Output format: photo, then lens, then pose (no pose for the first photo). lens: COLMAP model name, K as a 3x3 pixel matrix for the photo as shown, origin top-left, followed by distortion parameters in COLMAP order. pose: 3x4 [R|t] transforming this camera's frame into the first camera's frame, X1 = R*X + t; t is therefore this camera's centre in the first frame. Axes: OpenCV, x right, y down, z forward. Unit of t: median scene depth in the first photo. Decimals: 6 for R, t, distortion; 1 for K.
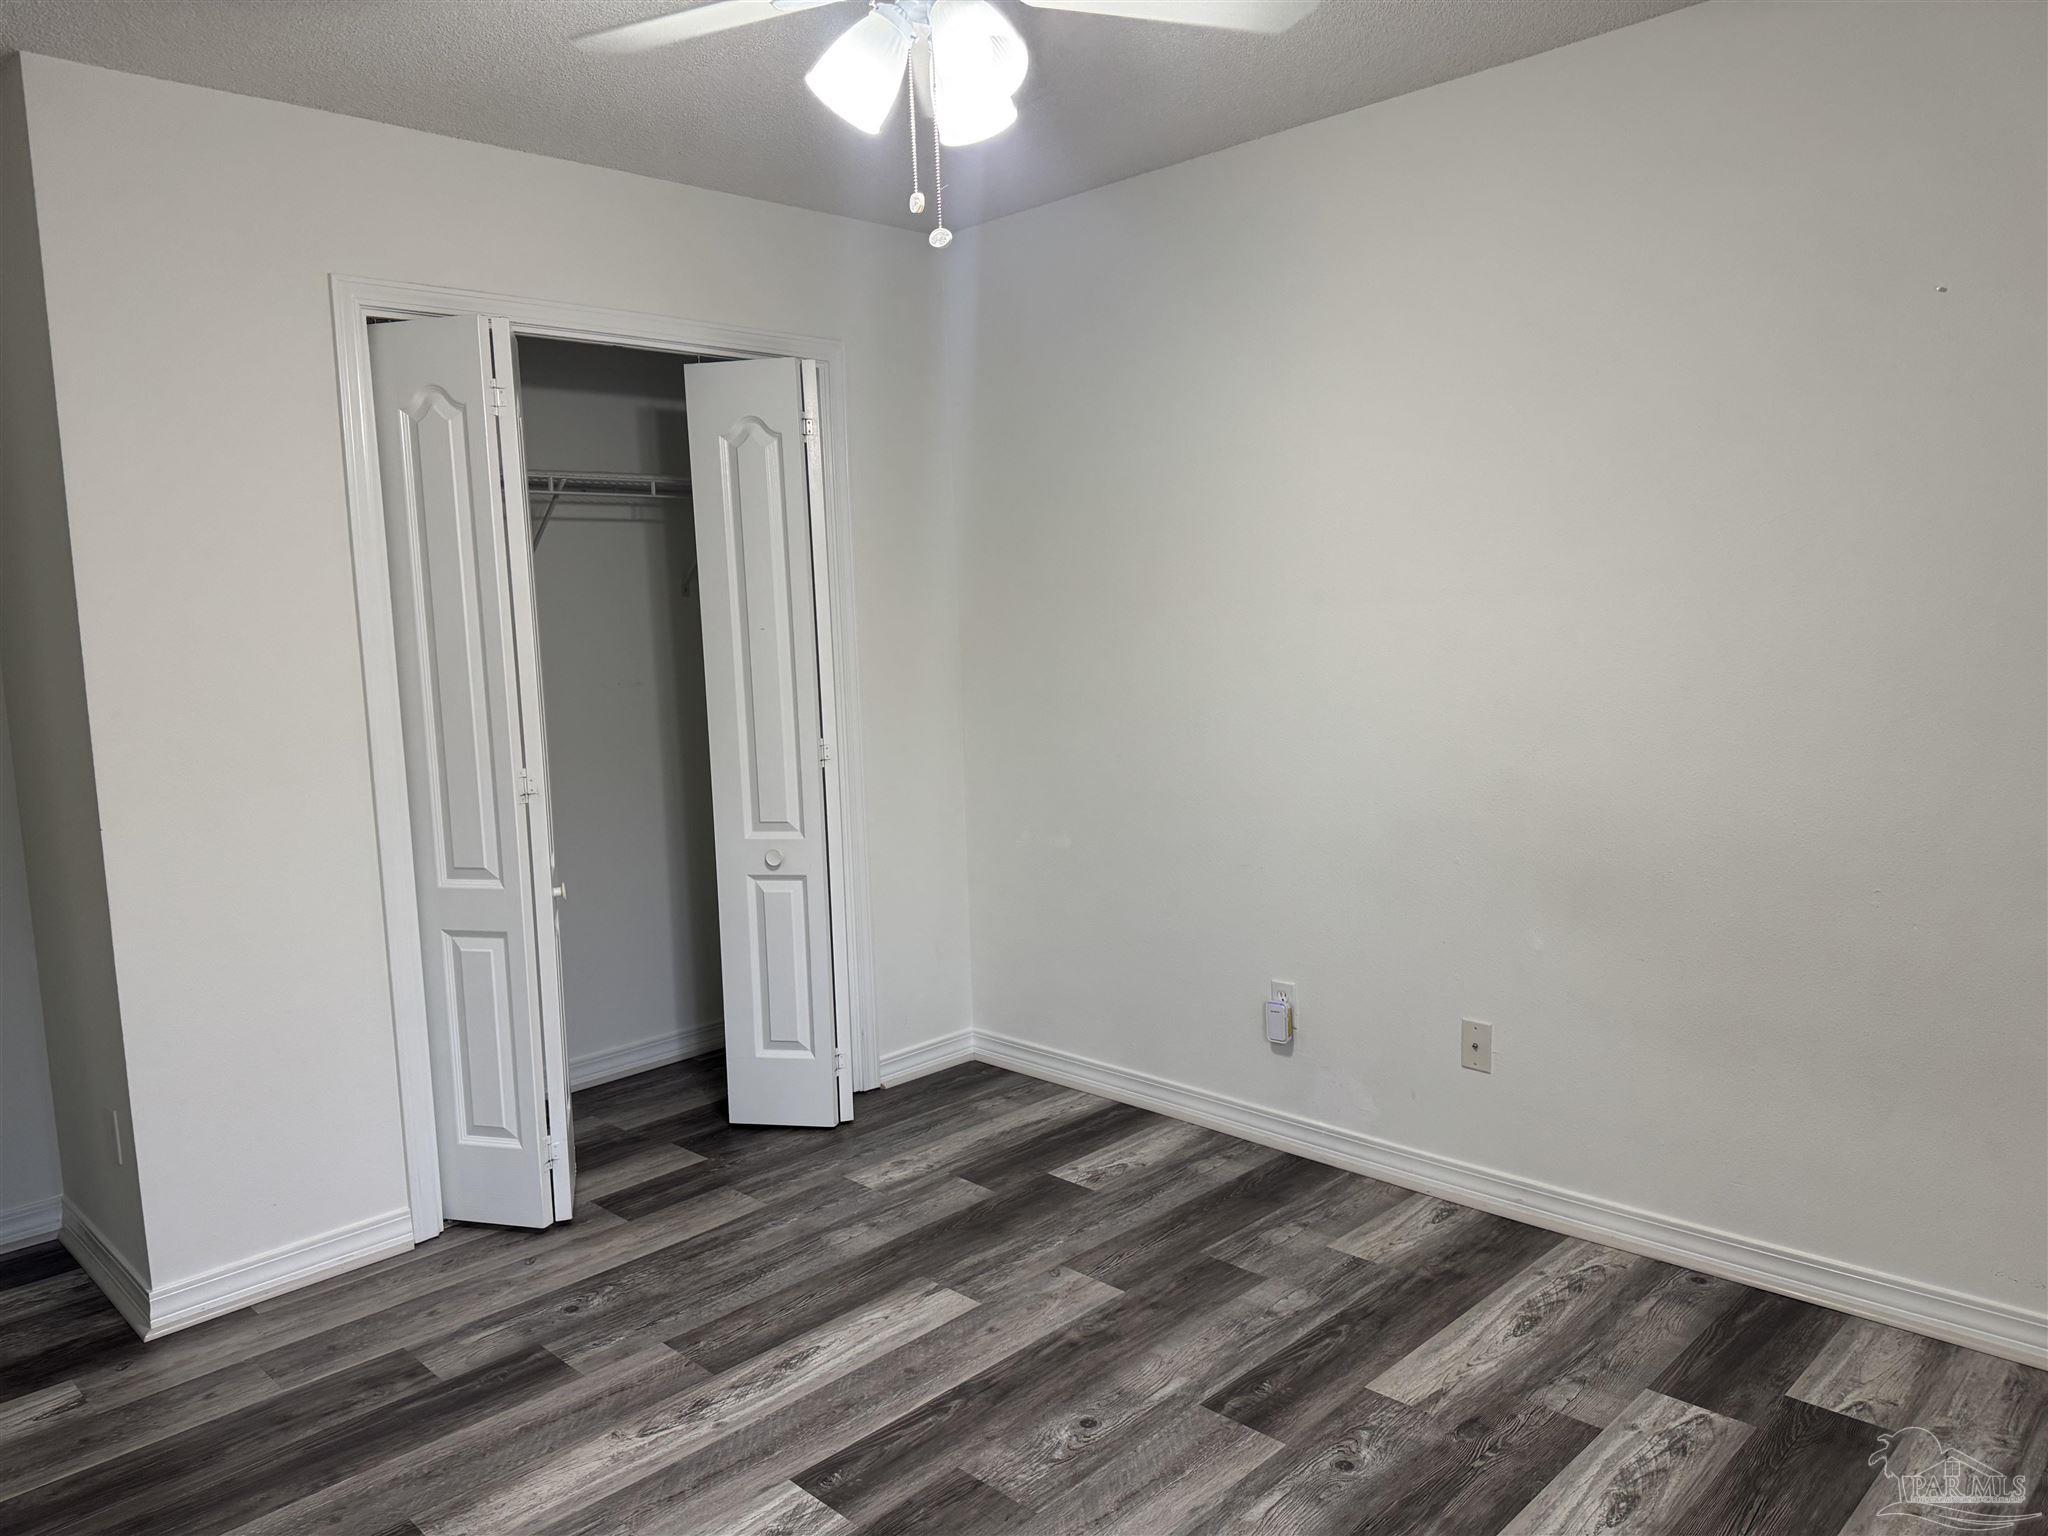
lens RADIAL K [[1463.3, 0, 1014.0], [0, 1463.3, 756.5], [0, 0, 1]] dist [0.058517, -0.062945]
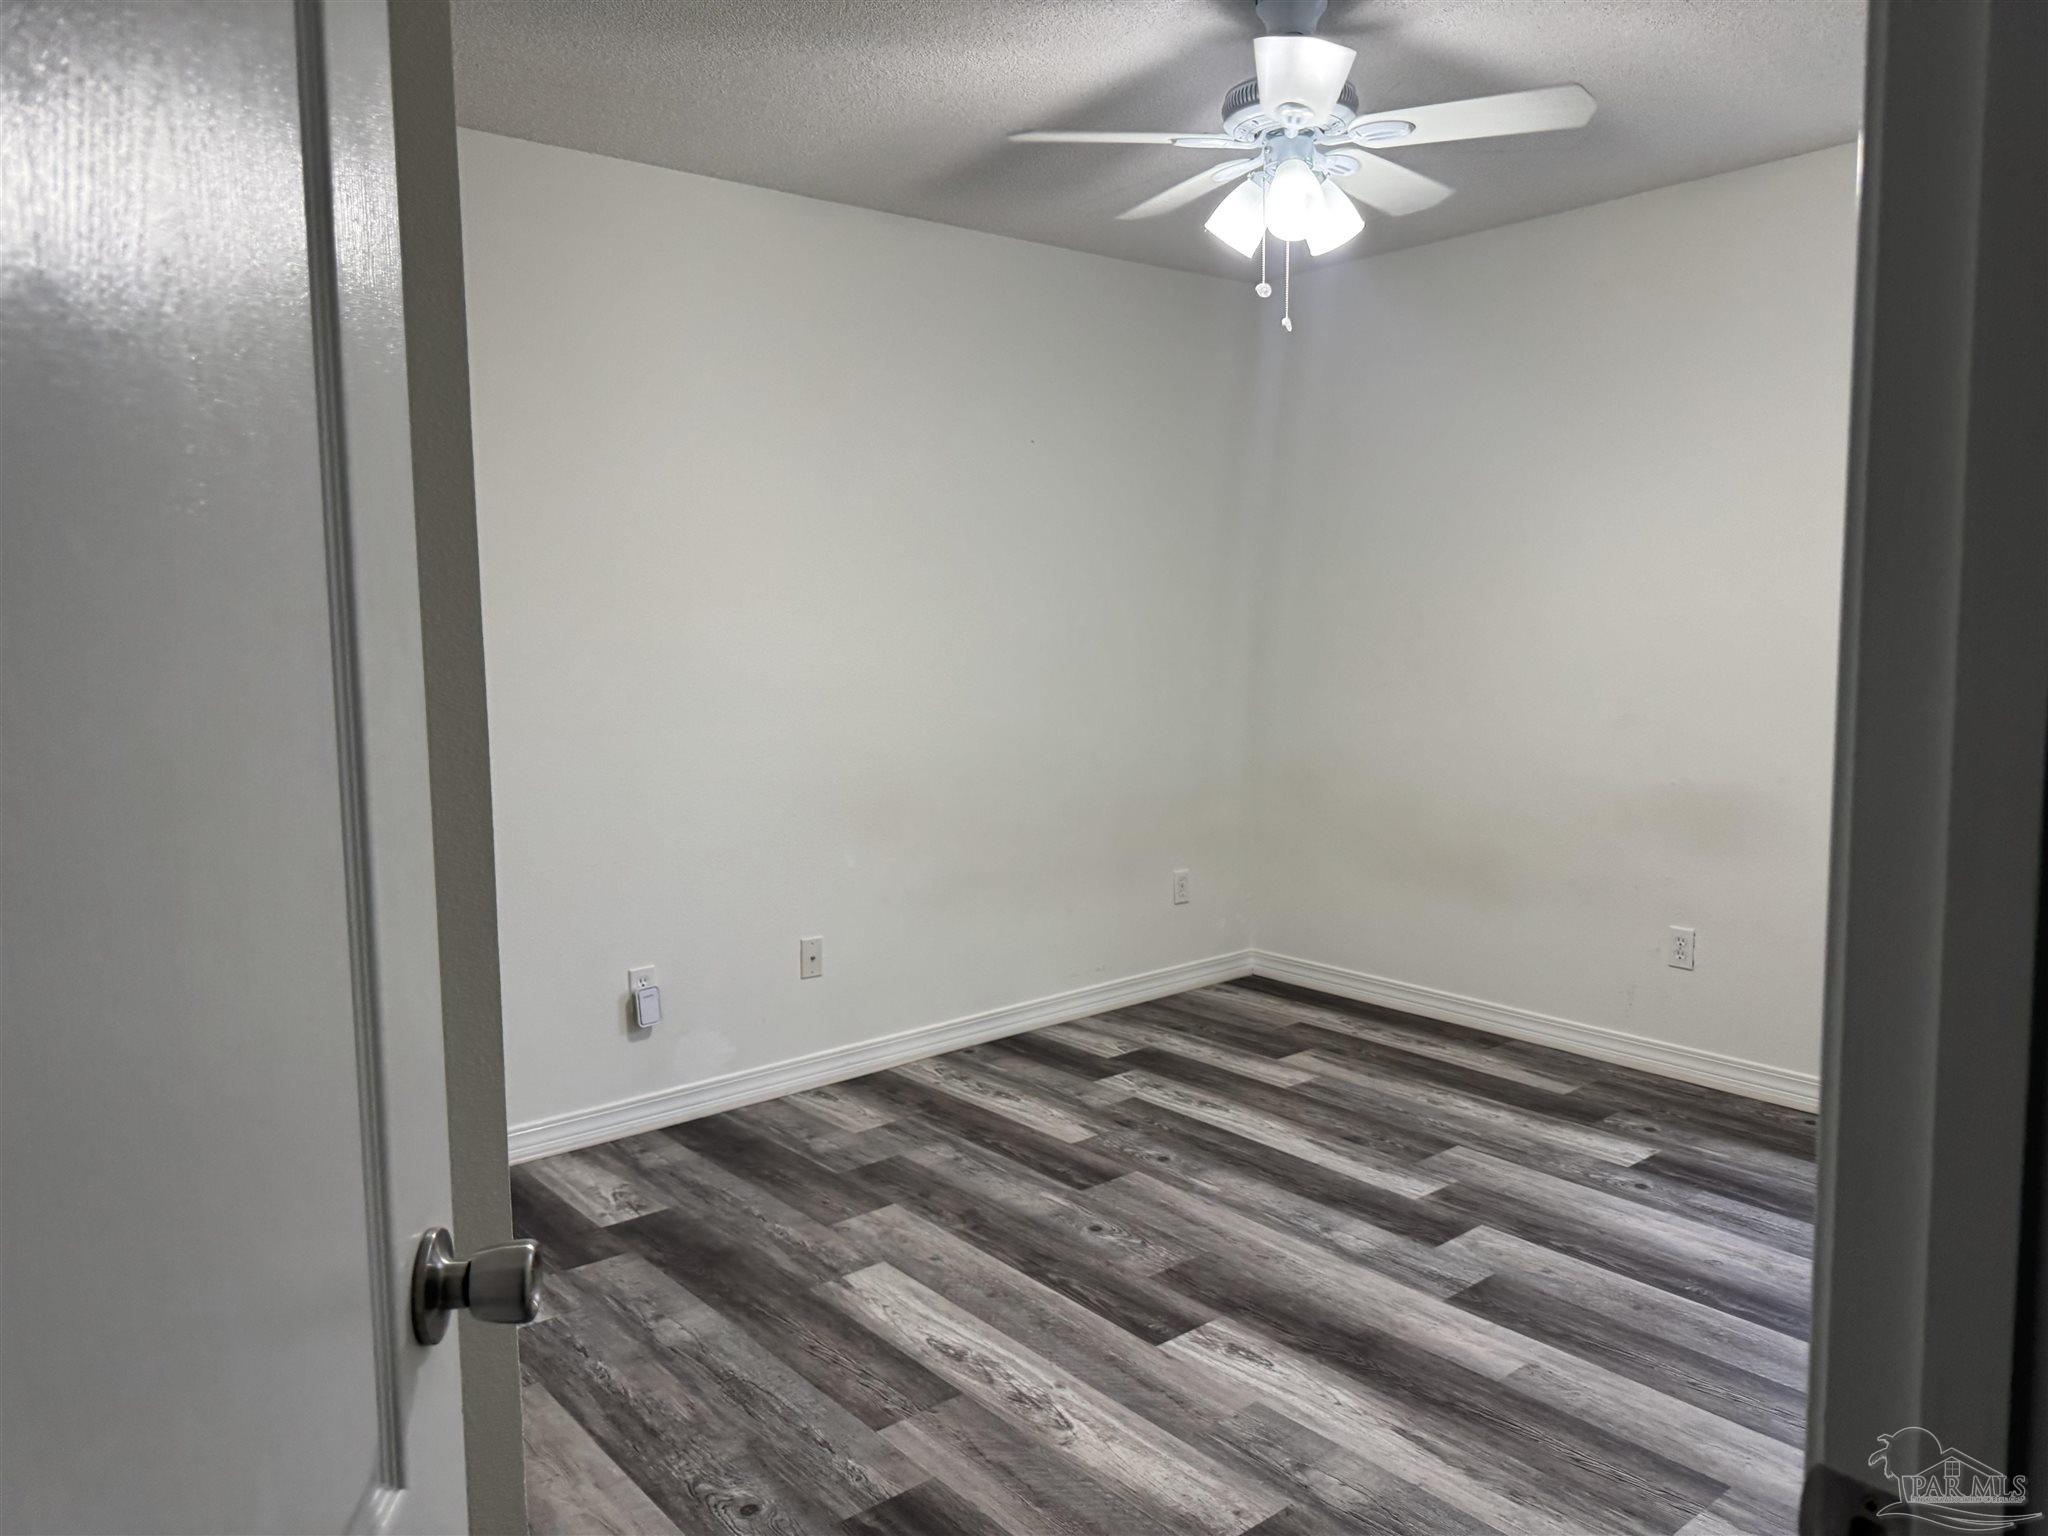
lens RADIAL K [[1463.3, 0, 1023.1], [0, 1463.3, 768.8], [0, 0, 1]] dist [0.058517, -0.062945]
pose [[0.098340, -0.072031, 0.992543, -1.031550], [0.130262, 0.989727, 0.058921, -0.011522], [-0.986591, 0.123496, 0.106712, 0.784960]]
